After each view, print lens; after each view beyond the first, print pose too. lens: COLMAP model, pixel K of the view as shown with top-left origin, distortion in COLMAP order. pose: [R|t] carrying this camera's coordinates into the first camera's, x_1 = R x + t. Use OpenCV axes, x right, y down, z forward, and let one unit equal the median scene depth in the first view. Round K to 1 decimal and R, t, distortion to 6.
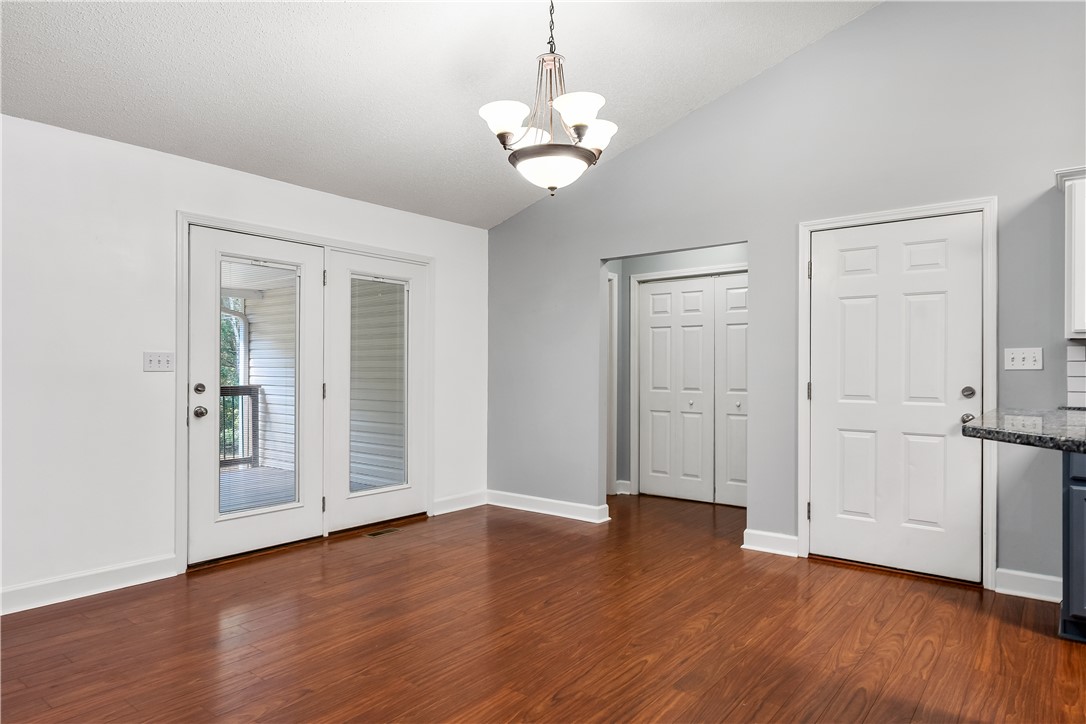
lens RADIAL K [[643.4, 0, 543.0], [0, 643.4, 362.0], [0, 0, 1]] dist [-0.000575, -0.000188]
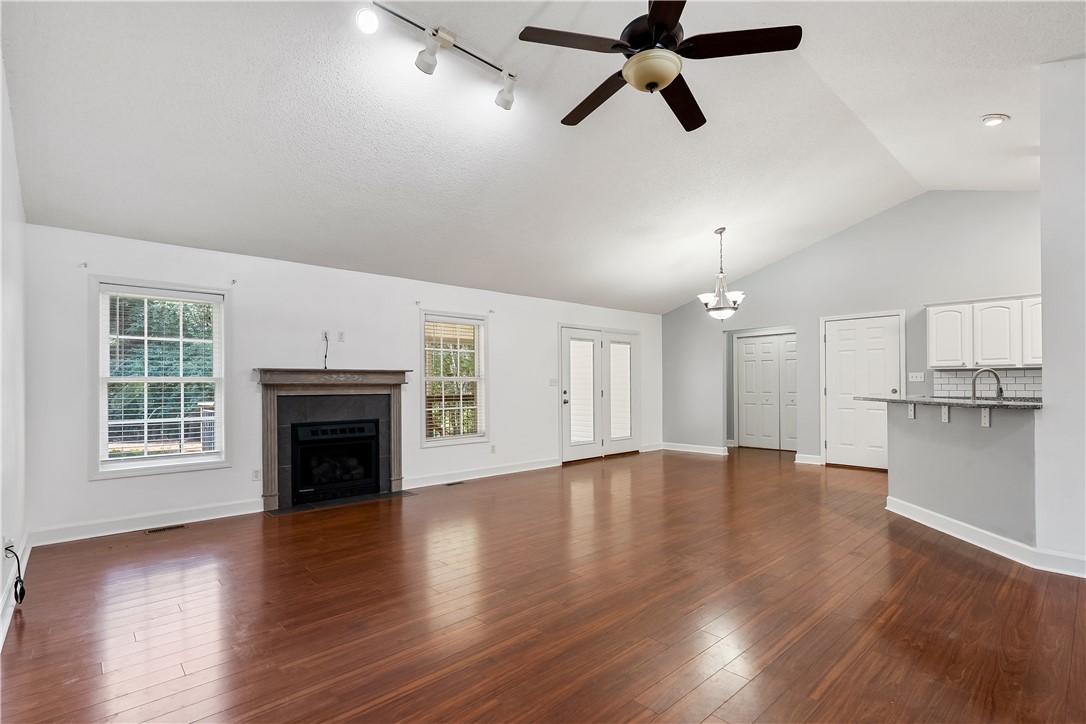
lens RADIAL K [[520.4, 0, 544.3], [0, 520.4, 379.5], [0, 0, 1]] dist [-0.000582, 0.000002]
pose [[0.988802, -0.011021, -0.148826, -0.285670], [0.011569, 0.999929, 0.002817, -0.014254], [0.148784, -0.004507, 0.988859, -0.940766]]
